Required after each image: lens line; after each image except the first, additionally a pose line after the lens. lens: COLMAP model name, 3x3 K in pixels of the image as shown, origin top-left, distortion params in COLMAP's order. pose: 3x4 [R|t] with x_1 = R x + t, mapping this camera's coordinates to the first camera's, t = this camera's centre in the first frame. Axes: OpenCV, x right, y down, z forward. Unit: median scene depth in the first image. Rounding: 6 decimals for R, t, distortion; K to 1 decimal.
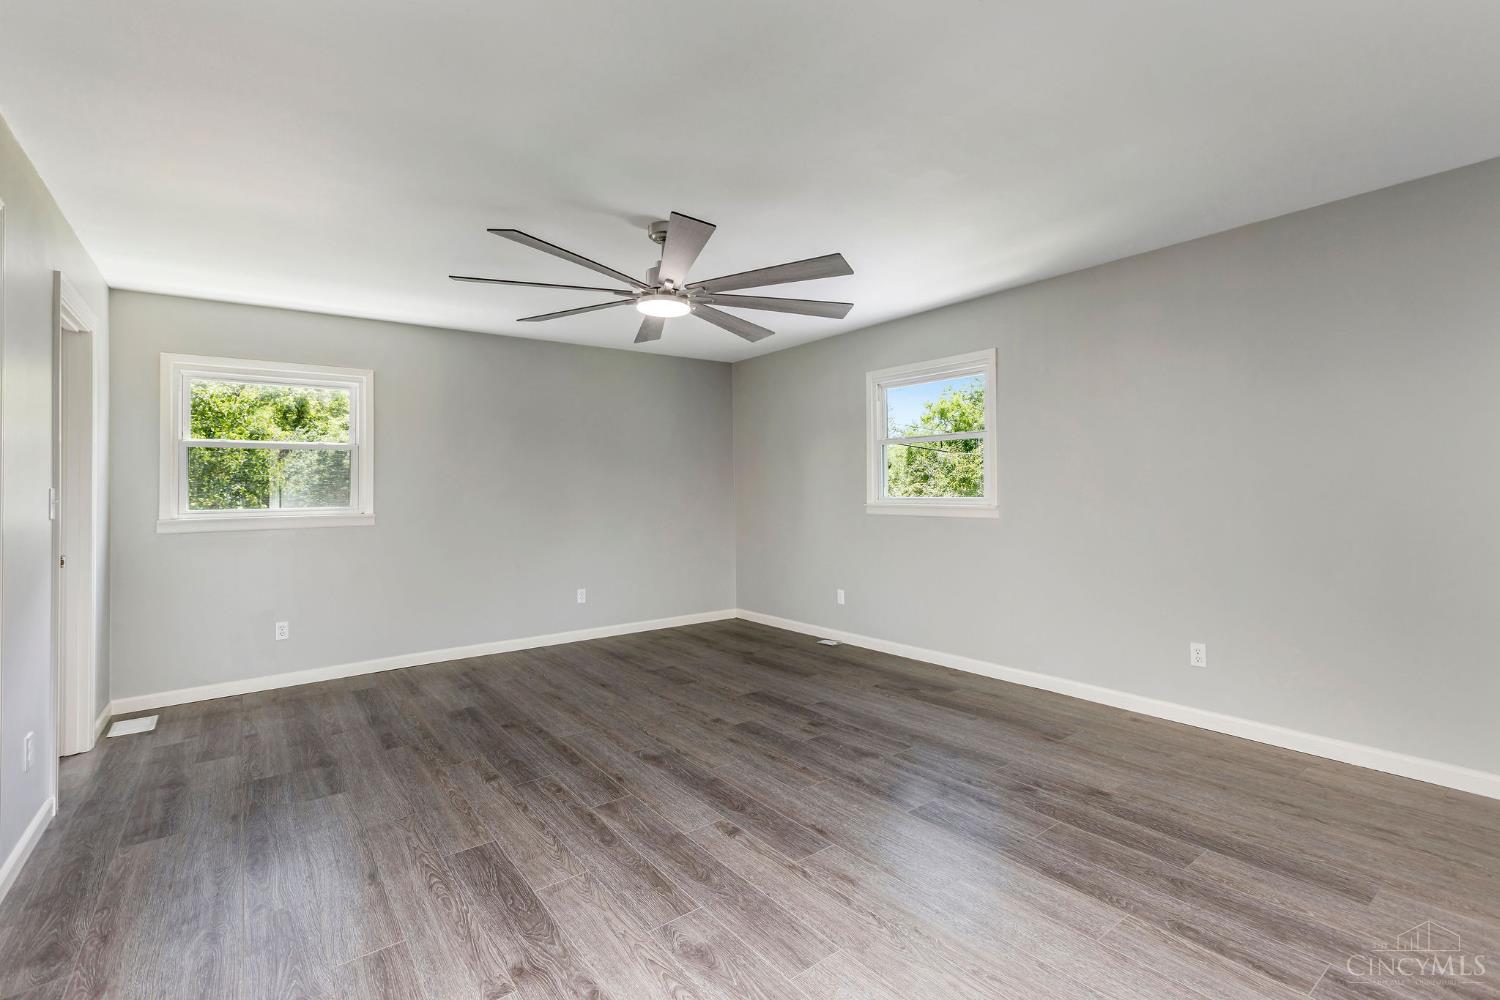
lens RADIAL K [[682.0, 0, 751.8], [0, 682.0, 490.7], [0, 0, 1]] dist [0.003856, 0.001065]
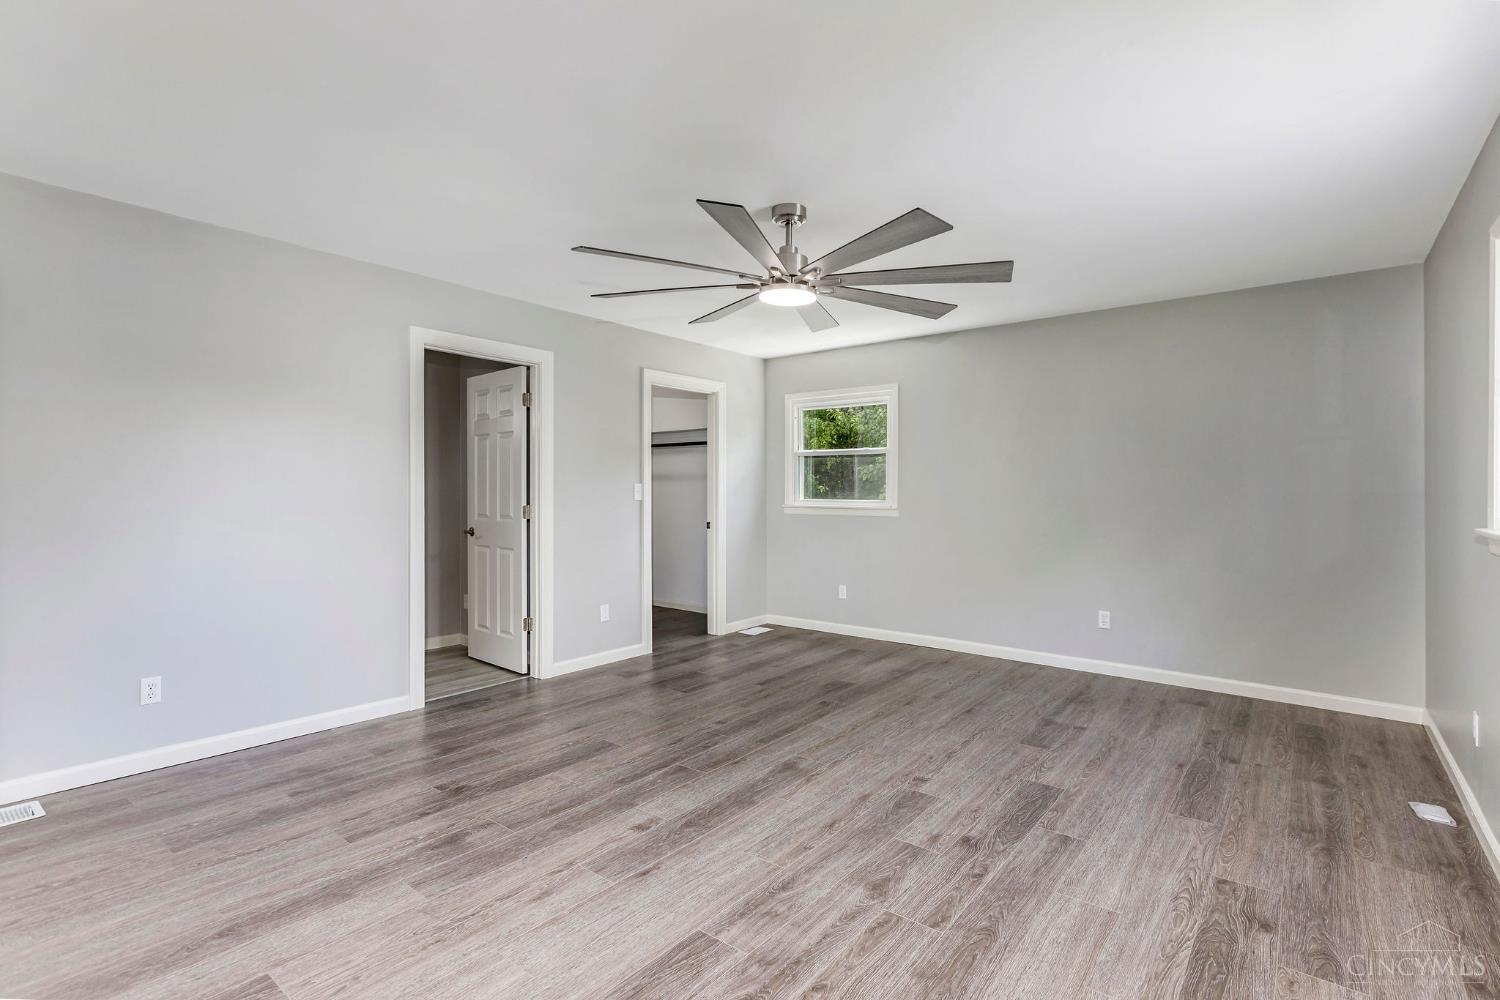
lens RADIAL K [[682.0, 0, 755.2], [0, 682.0, 494.5], [0, 0, 1]] dist [0.003856, 0.001065]
pose [[0.260040, 0.021138, -0.965366, 0.750921], [-0.008859, 0.999771, 0.019505, -0.011318], [0.965557, 0.003480, 0.260167, 0.687017]]
